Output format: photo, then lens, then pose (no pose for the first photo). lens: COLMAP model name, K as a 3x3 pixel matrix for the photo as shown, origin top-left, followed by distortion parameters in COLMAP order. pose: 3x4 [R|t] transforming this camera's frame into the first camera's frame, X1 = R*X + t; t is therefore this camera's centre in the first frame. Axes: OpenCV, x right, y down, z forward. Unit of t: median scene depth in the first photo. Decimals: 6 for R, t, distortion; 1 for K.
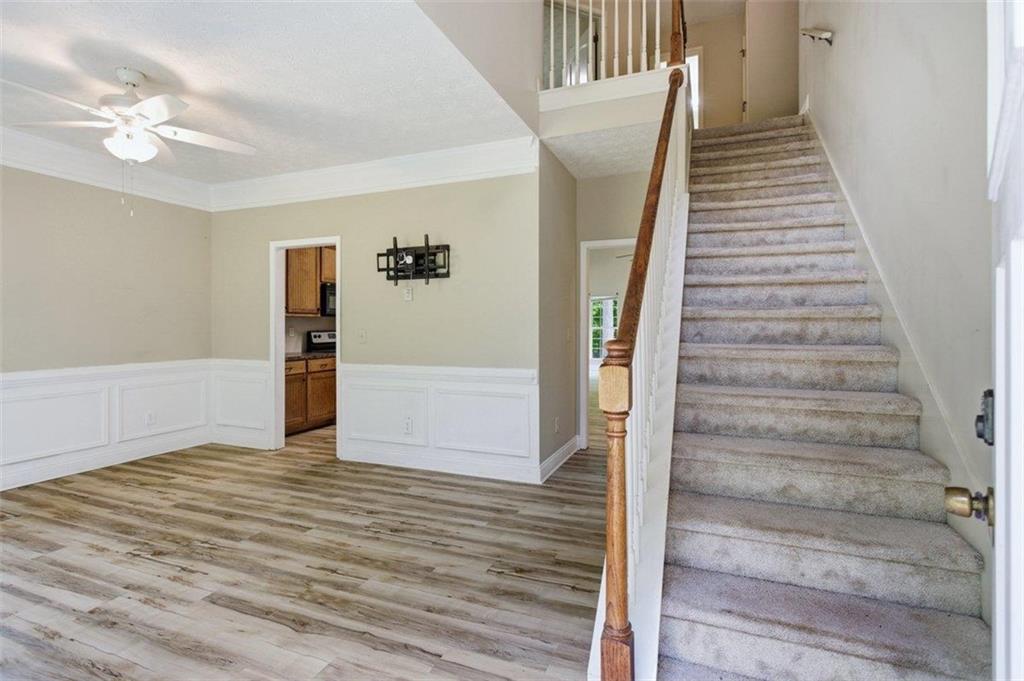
lens RADIAL K [[490.8, 0, 513.2], [0, 490.8, 324.5], [0, 0, 1]] dist [0.000619, 0.001242]
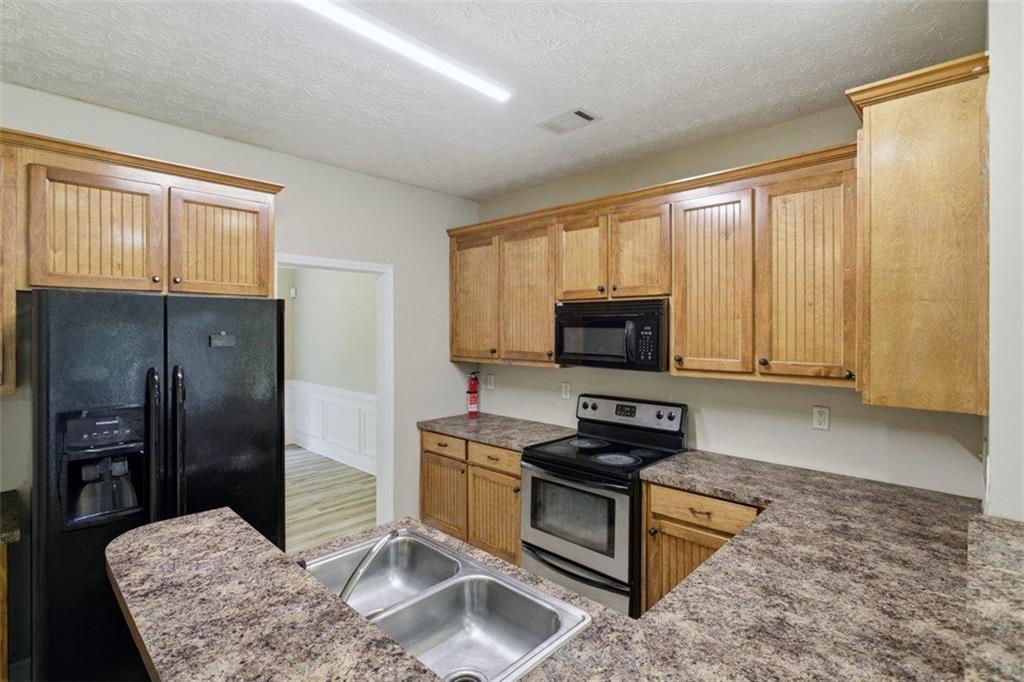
lens RADIAL K [[490.8, 0, 513.2], [0, 490.8, 325.0], [0, 0, 1]] dist [0.000619, 0.001242]
pose [[-0.370997, -0.003429, -0.928628, 0.169018], [-0.000360, 0.999994, -0.003549, -0.098996], [0.928634, -0.000982, -0.370995, 1.939565]]
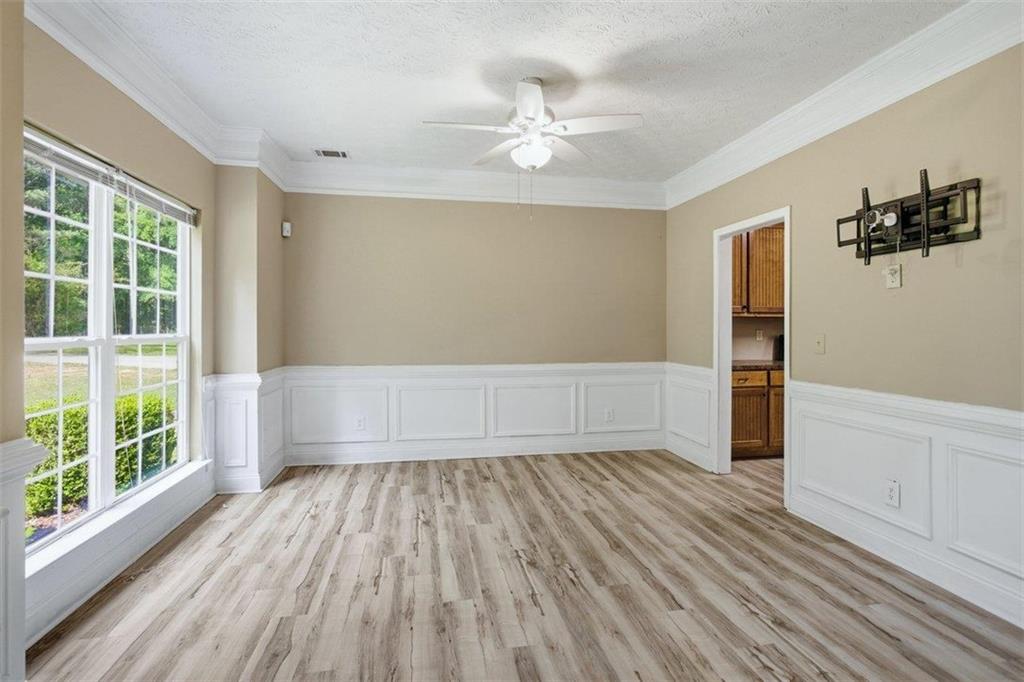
lens RADIAL K [[490.8, 0, 513.2], [0, 490.8, 325.0], [0, 0, 1]] dist [0.000619, 0.001242]
pose [[0.541038, -0.002950, -0.840993, 0.050946], [0.000176, 0.999994, -0.003395, -0.000137], [0.840998, 0.001689, 0.541036, 0.317380]]
